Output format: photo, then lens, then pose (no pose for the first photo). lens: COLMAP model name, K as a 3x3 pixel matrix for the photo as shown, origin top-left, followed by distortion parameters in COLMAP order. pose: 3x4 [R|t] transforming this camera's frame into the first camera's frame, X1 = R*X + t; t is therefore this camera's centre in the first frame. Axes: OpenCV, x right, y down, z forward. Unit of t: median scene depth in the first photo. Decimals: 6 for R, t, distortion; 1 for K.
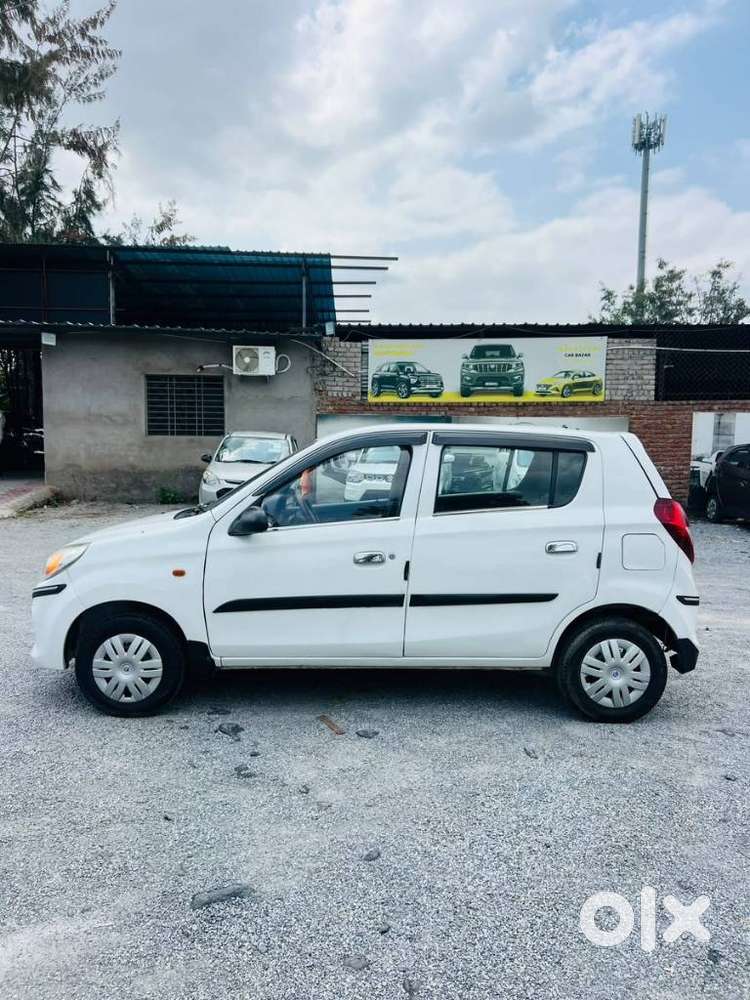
lens RADIAL K [[753.3, 0, 365.6], [0, 753.3, 505.5], [0, 0, 1]] dist [0.048693, -0.068302]
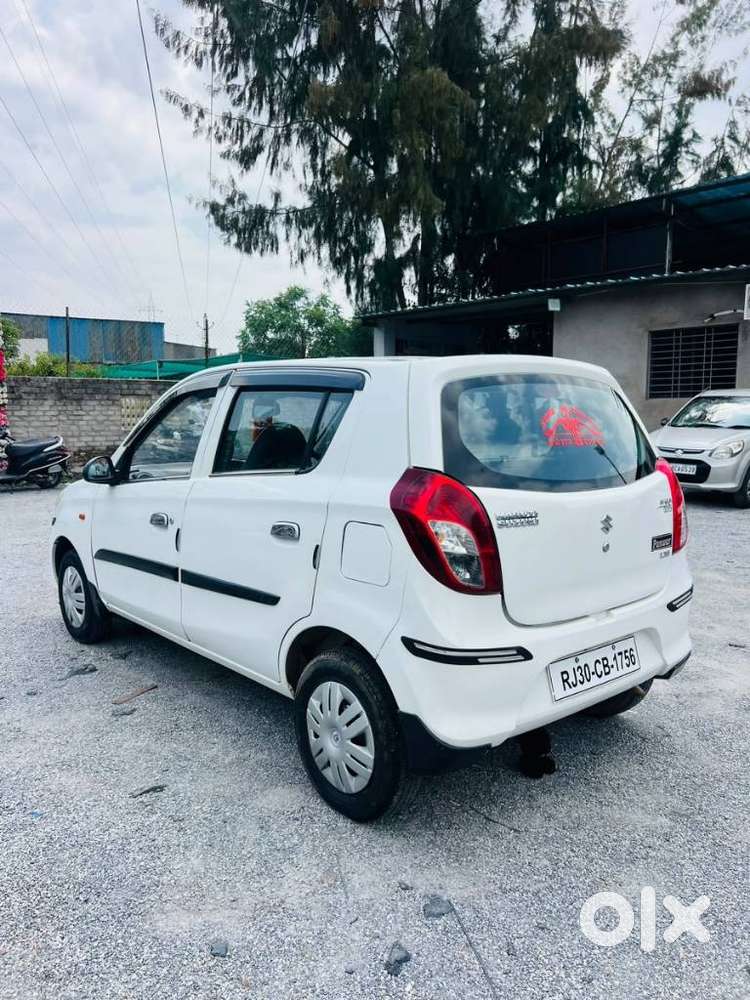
lens RADIAL K [[752.2, 0, 361.0], [0, 752.2, 510.4], [0, 0, 1]] dist [0.047528, -0.062764]
pose [[0.640956, 0.086007, -0.762744, 0.203271], [-0.051370, 0.996281, 0.069173, -0.003516], [0.765857, -0.005155, 0.642991, 0.151646]]
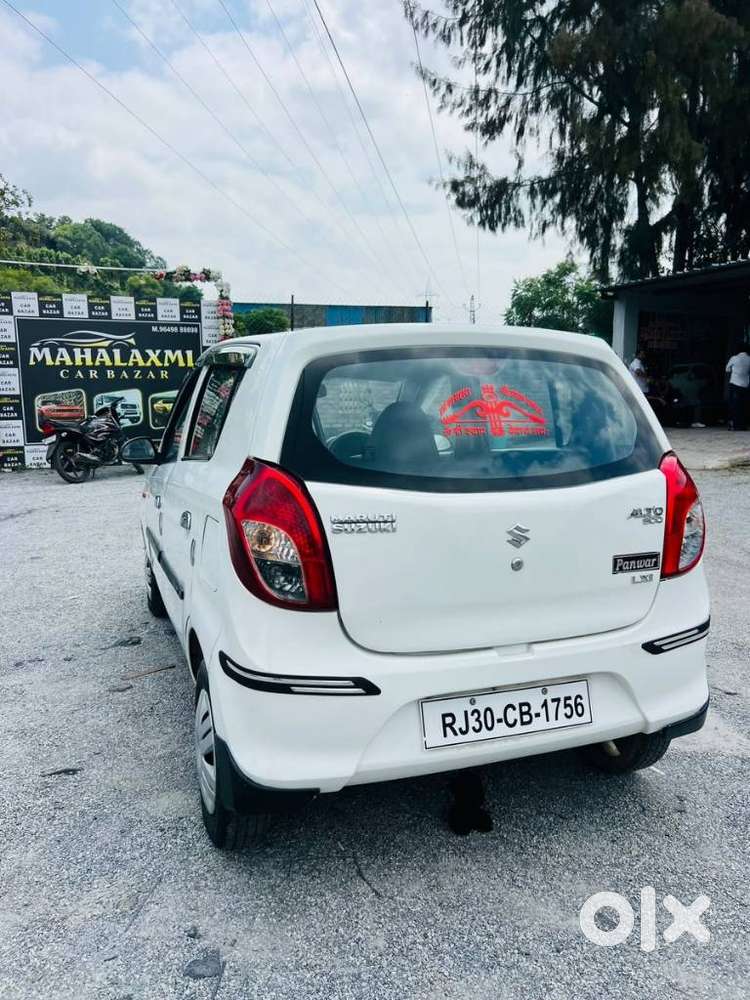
lens RADIAL K [[752.2, 0, 361.0], [0, 752.2, 510.4], [0, 0, 1]] dist [0.047528, -0.062764]
pose [[0.336477, 0.129416, -0.932757, 0.222794], [-0.066561, 0.991303, 0.113529, -0.008935], [0.939336, 0.023885, 0.342164, 0.227385]]
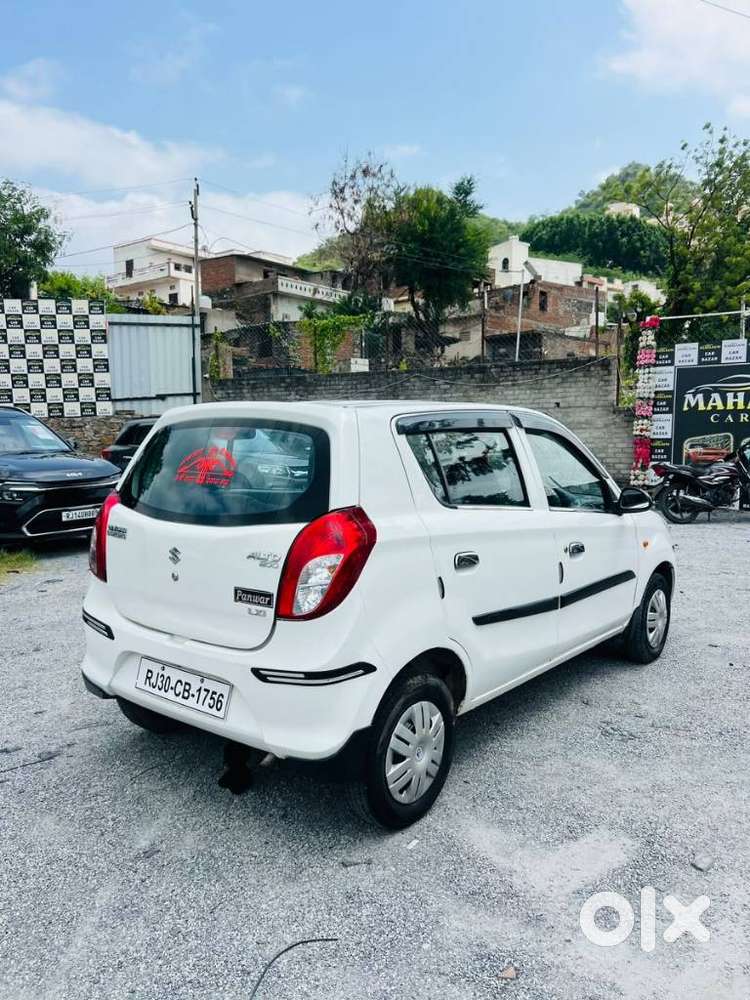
lens RADIAL K [[753.2, 0, 381.8], [0, 753.2, 512.1], [0, 0, 1]] dist [0.035782, -0.063222]
pose [[-0.616193, 0.067246, -0.784719, 0.221394], [-0.069090, 0.987892, 0.138909, -0.029673], [0.784559, 0.139811, -0.604086, 0.438255]]
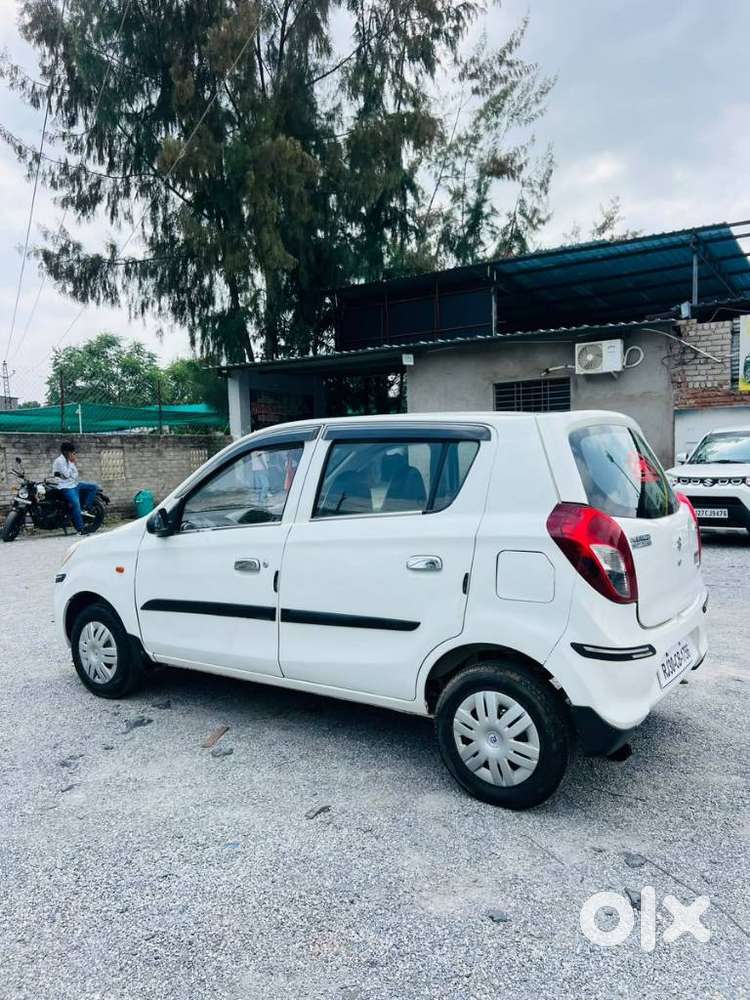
lens RADIAL K [[752.2, 0, 361.0], [0, 752.2, 510.4], [0, 0, 1]] dist [0.047528, -0.062764]
pose [[0.808592, 0.009579, -0.588291, 0.164246], [-0.012429, 0.999922, -0.000802, 0.000293], [0.588238, 0.007960, 0.808649, 0.081404]]
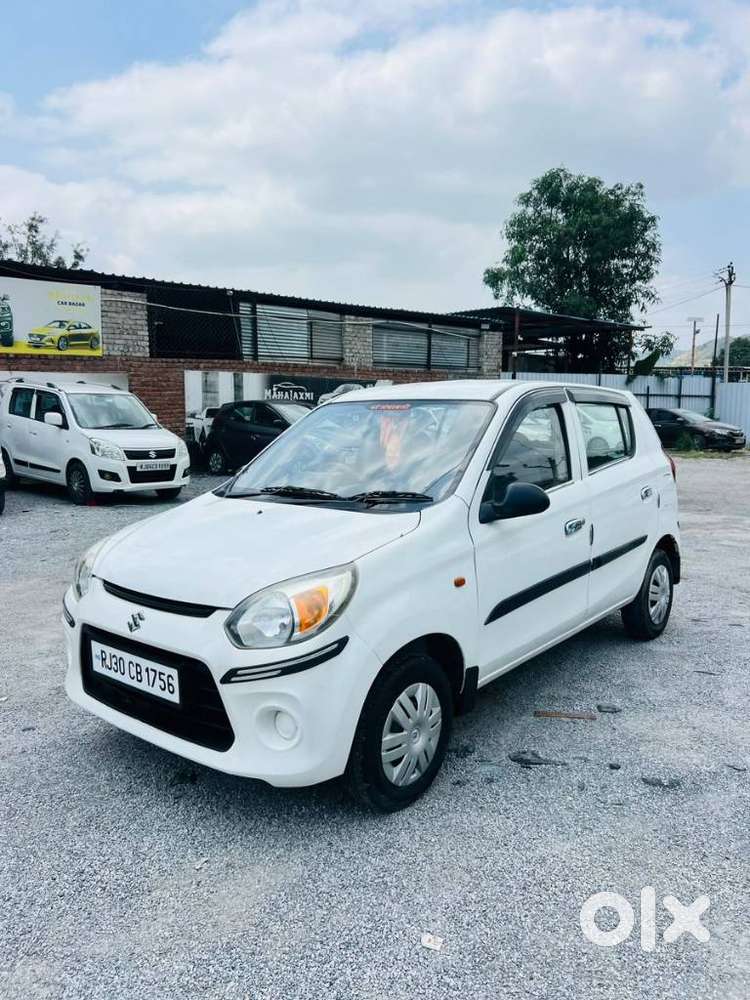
lens RADIAL K [[755.3, 0, 375.0], [0, 755.3, 500.0], [0, 0, 1]] dist [0.041952, -0.063133]
pose [[0.631829, -0.110890, 0.767135, -0.211075], [0.074239, 0.993821, 0.082514, -0.013959], [-0.771545, 0.004817, 0.636157, 0.147601]]
